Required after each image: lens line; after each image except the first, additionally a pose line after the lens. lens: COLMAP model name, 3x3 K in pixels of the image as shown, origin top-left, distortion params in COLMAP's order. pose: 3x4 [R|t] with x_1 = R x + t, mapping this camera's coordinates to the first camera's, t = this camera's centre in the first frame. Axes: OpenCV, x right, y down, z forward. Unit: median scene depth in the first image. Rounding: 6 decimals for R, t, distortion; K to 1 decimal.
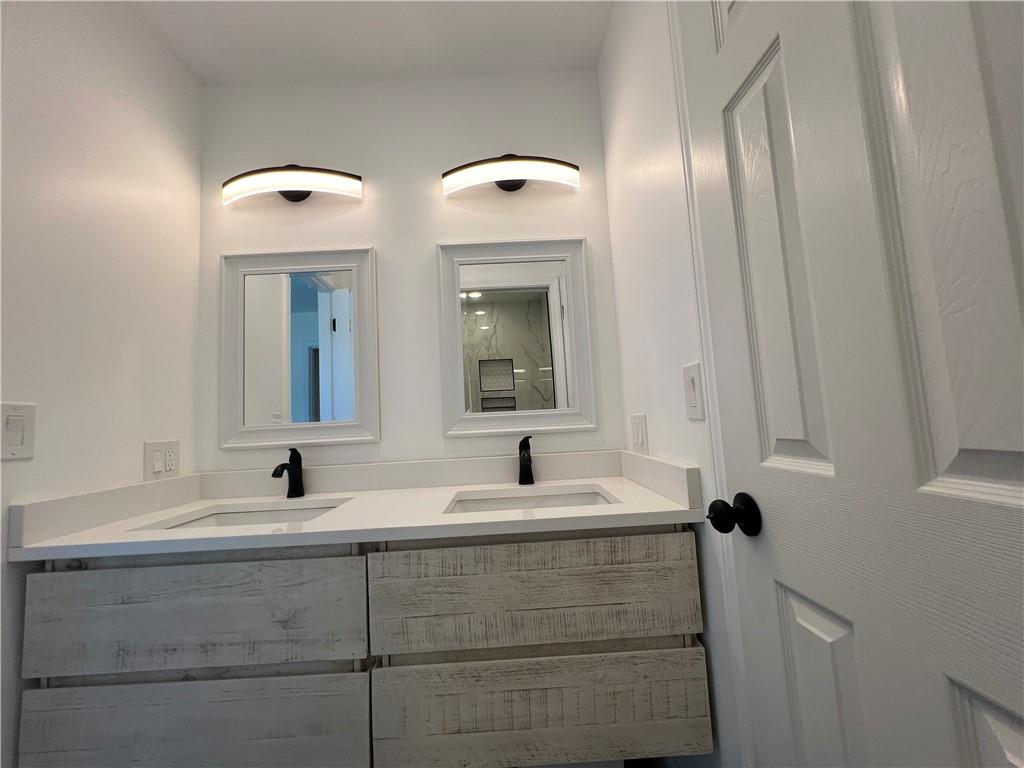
lens RADIAL K [[416.1, 0, 510.8], [0, 416.1, 384.1], [0, 0, 1]] dist [0.001061, 0.000173]
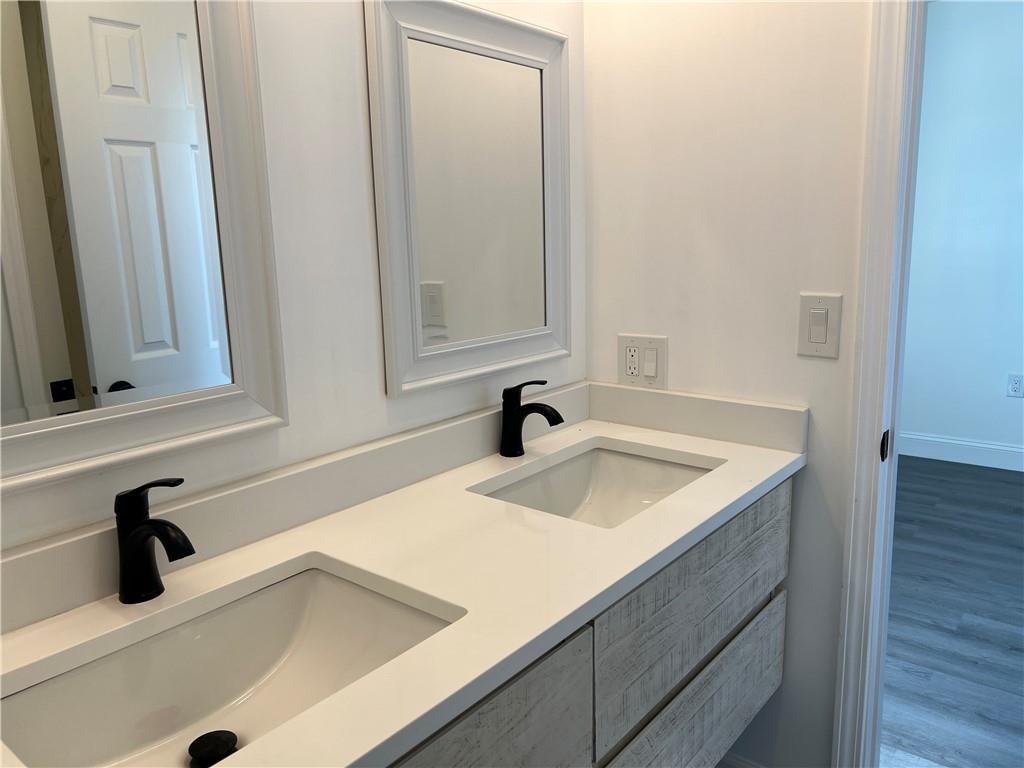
lens RADIAL K [[761.9, 0, 512.1], [0, 761.9, 380.2], [0, 0, 1]] dist [0.015018, 0.005696]
pose [[0.642201, -0.106326, 0.759126, -1.228616], [-0.079662, 0.975713, 0.204054, -0.148309], [-0.762385, -0.191517, 0.618134, 0.479716]]
